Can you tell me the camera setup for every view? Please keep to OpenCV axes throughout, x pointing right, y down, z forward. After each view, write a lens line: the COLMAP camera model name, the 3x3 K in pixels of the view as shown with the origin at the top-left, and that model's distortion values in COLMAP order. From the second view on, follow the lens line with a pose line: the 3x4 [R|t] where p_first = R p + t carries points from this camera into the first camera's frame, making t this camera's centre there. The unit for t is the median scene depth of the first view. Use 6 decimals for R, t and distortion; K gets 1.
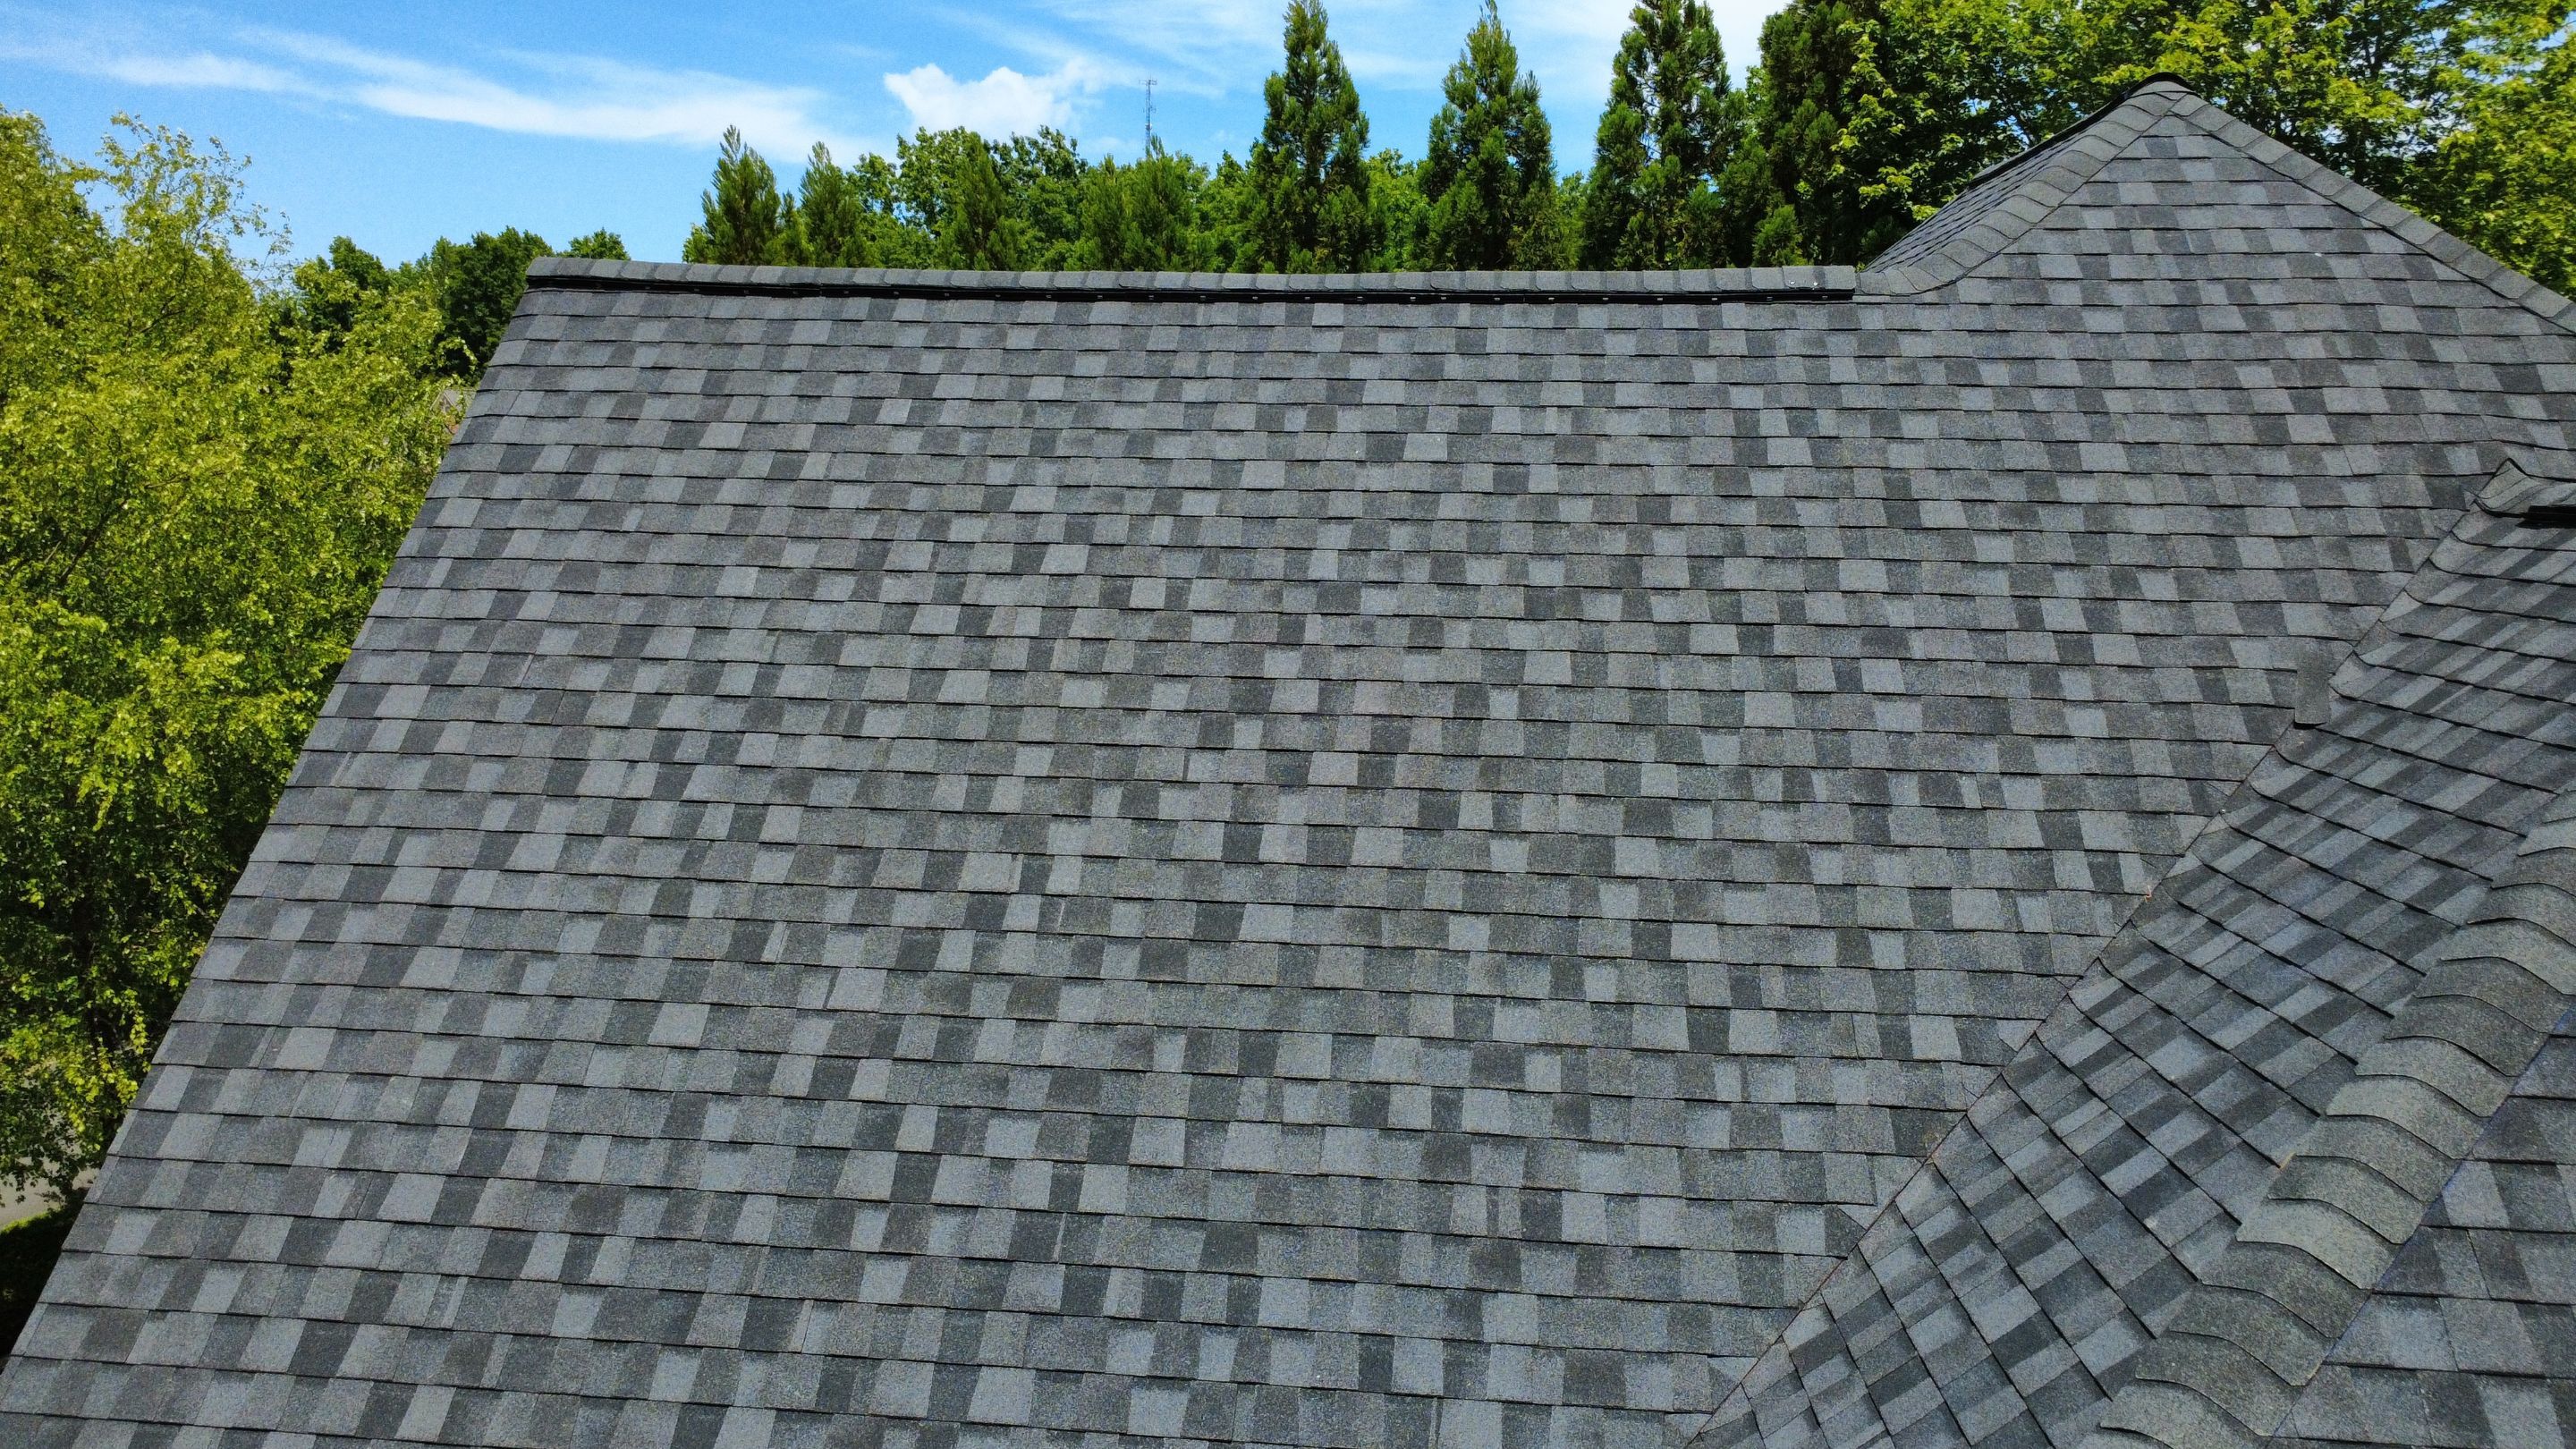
lens RADIAL K [[1876.7, 0, 1279.1], [0, 1876.7, 718.5], [0, 0, 1]] dist [-0.005112, 0.006923]
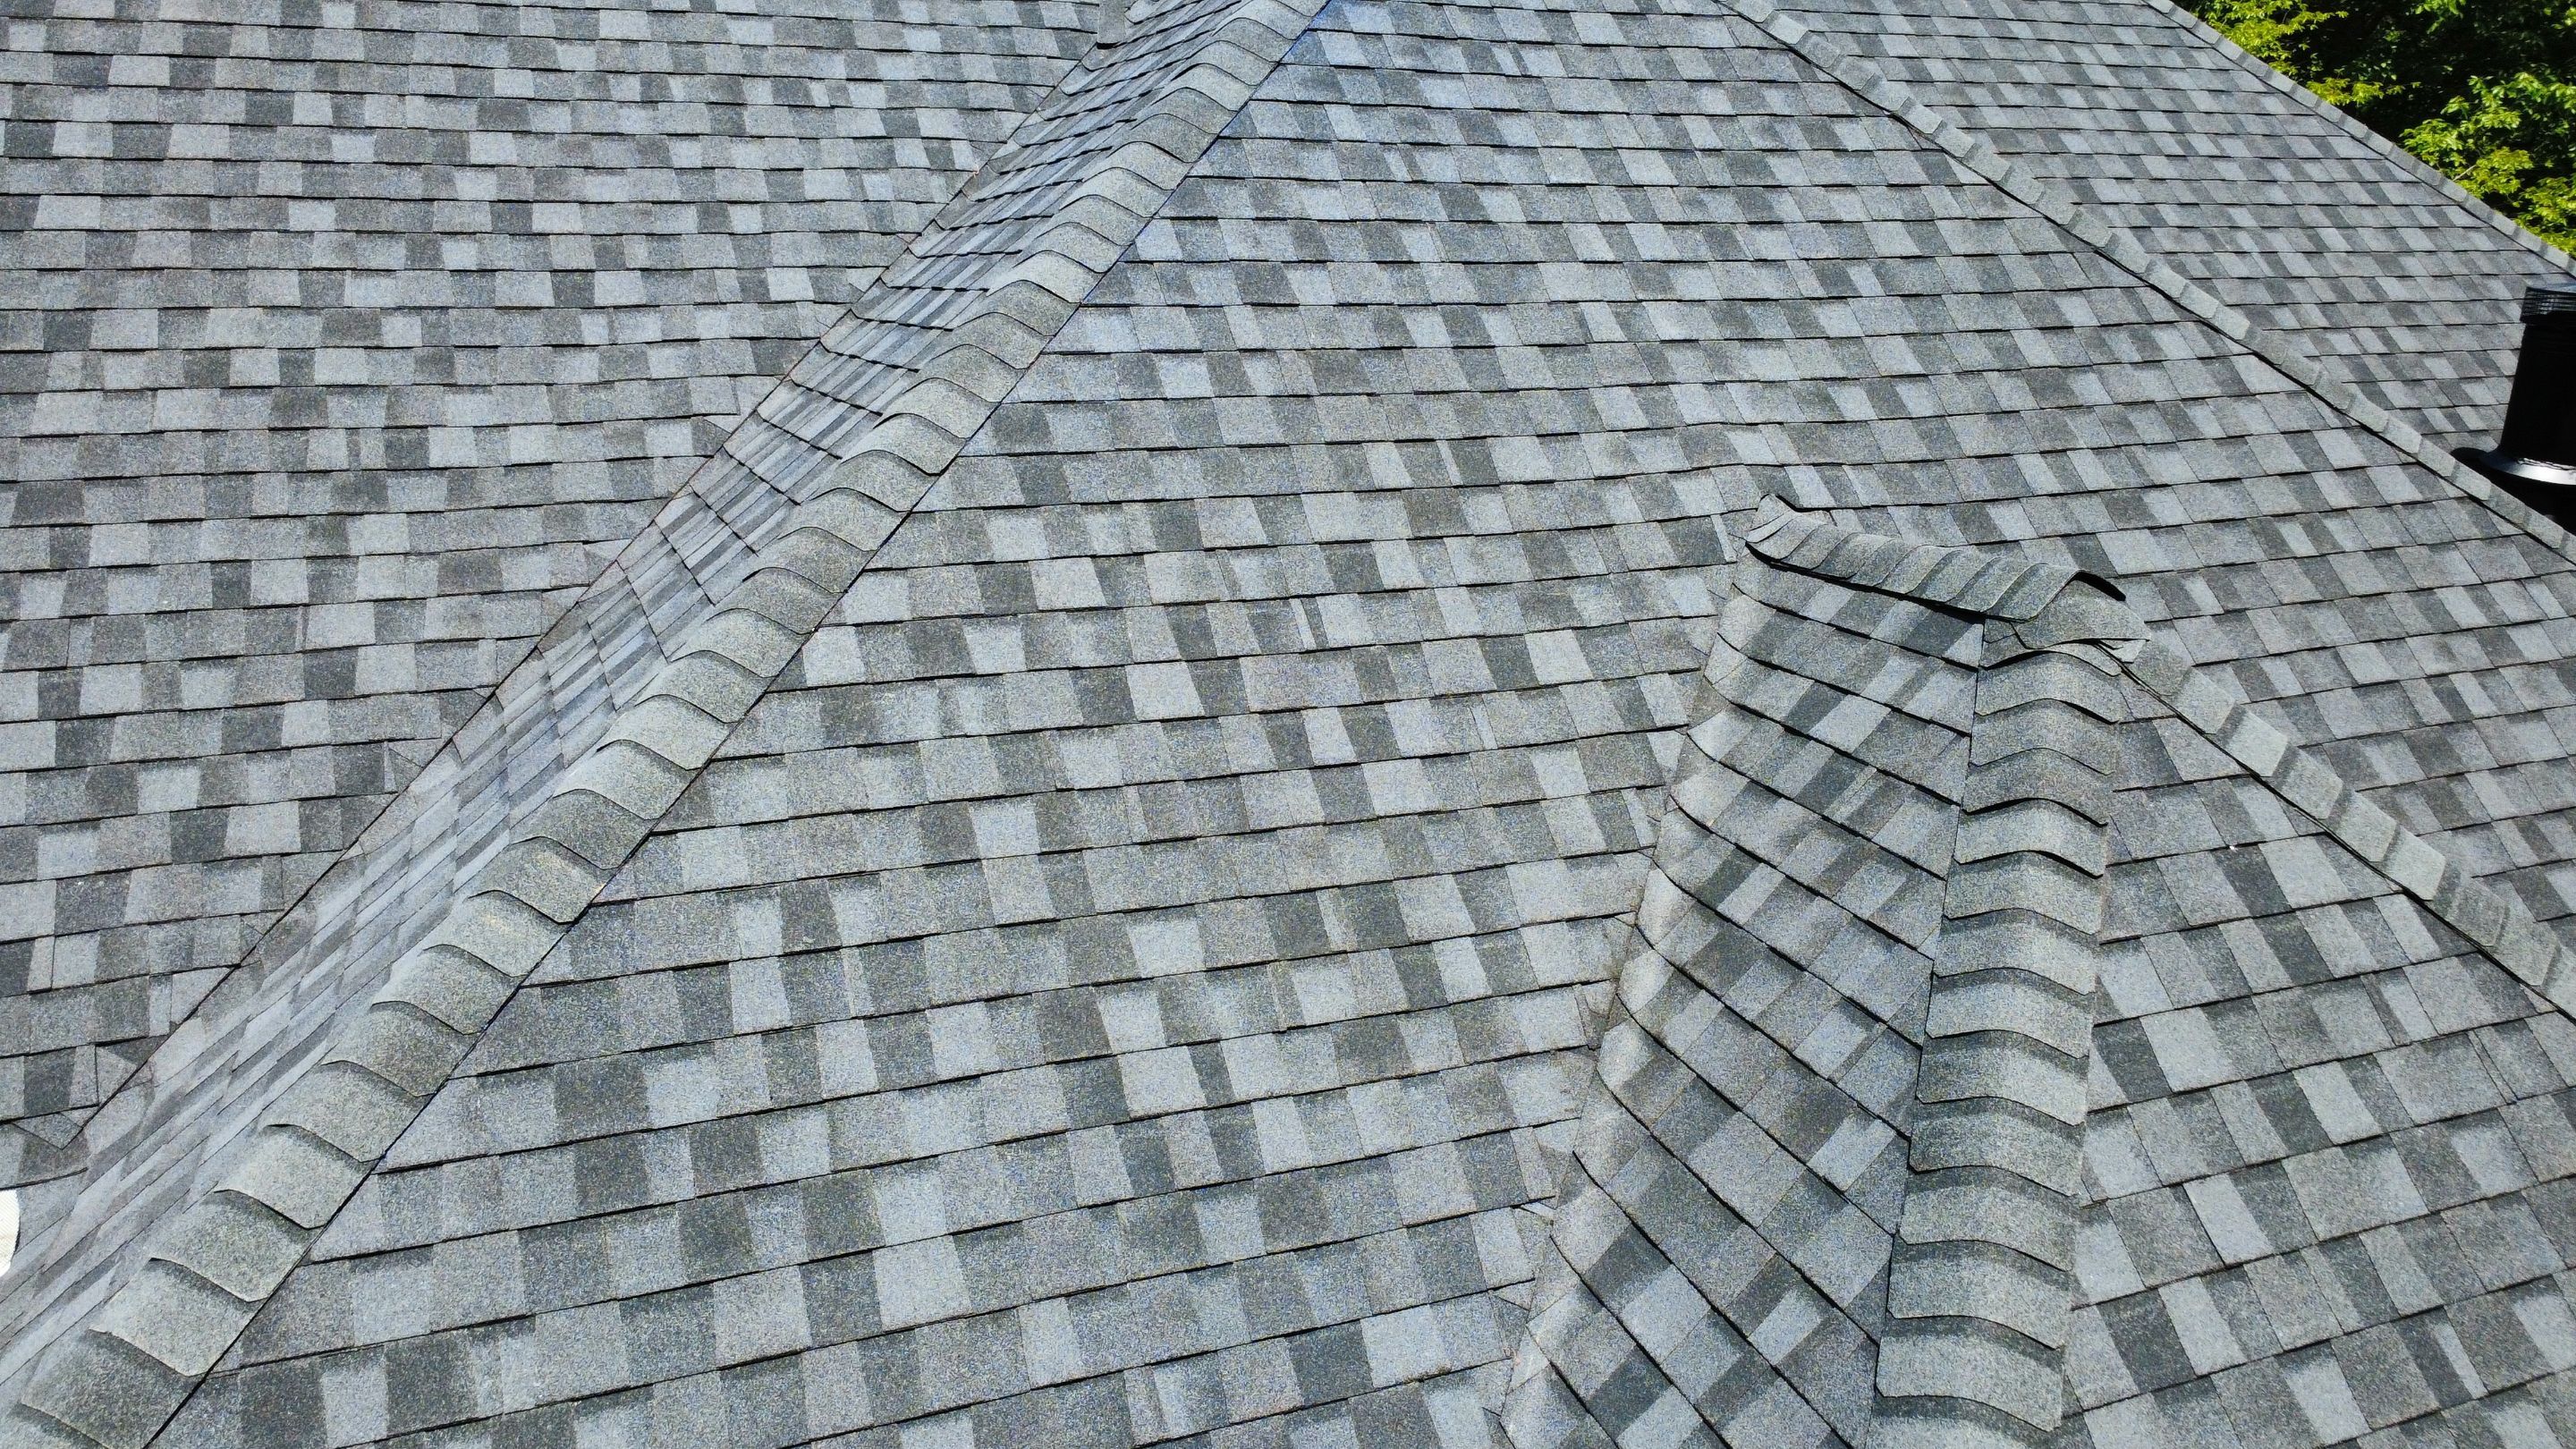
lens RADIAL K [[1876.7, 0, 1282.3], [0, 1876.7, 717.7], [0, 0, 1]] dist [-0.005112, 0.006923]
pose [[0.885023, -0.129039, 0.447306, 0.082176], [0.074862, 0.987762, 0.136829, 0.290305], [-0.459488, -0.087611, 0.883852, -0.116988]]
